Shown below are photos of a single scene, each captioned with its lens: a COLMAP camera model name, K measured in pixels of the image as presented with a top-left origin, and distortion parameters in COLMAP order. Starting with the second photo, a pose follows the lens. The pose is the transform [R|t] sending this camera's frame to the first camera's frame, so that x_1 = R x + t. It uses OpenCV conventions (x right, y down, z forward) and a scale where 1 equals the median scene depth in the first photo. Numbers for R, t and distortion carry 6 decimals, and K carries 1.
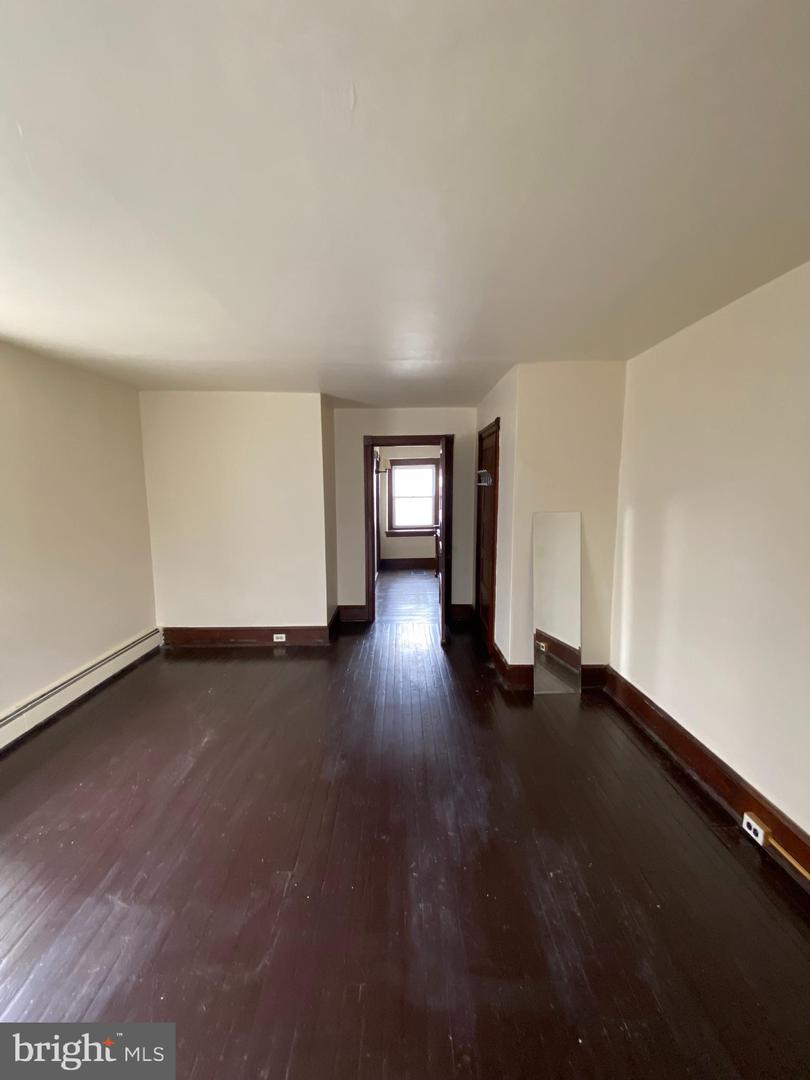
lens RADIAL K [[426.7, 0, 405.0], [0, 426.7, 540.0], [0, 0, 1]] dist [0.018323, -0.024789]
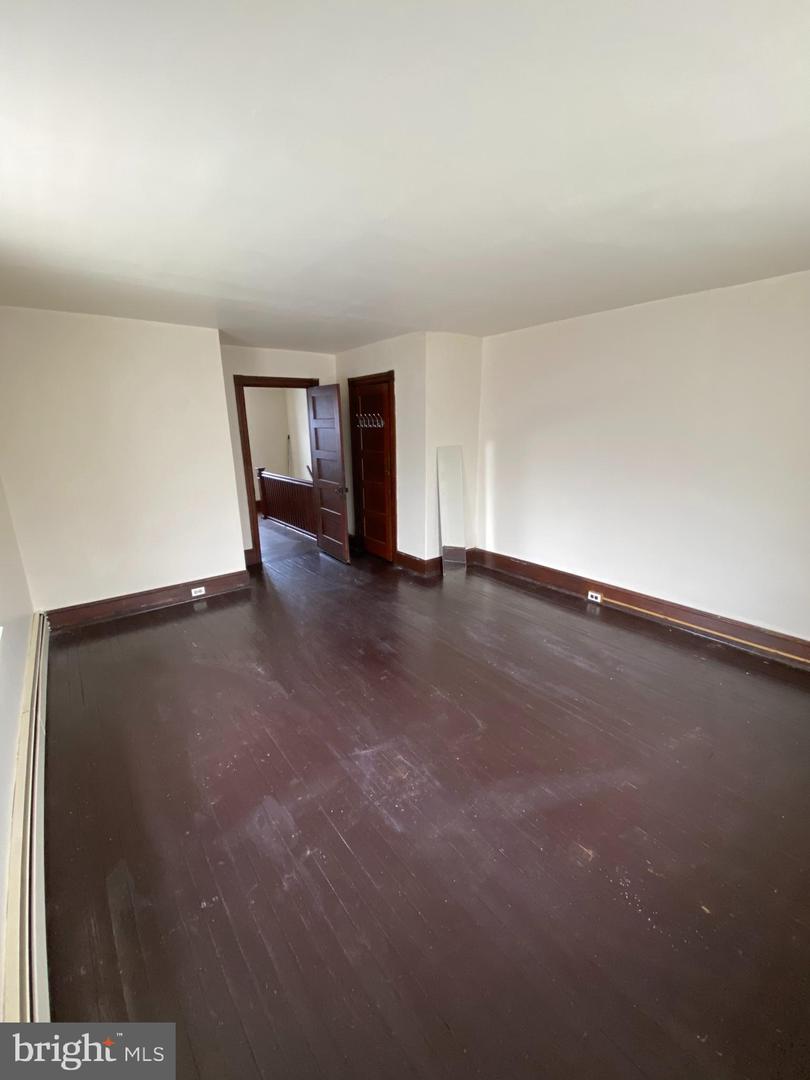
lens RADIAL K [[426.7, 0, 405.0], [0, 426.7, 540.0], [0, 0, 1]] dist [0.018323, -0.024789]
pose [[0.796991, -0.166830, 0.580494, -0.470464], [0.086092, 0.982662, 0.164209, -0.003646], [-0.597824, -0.080897, 0.797535, -0.039479]]
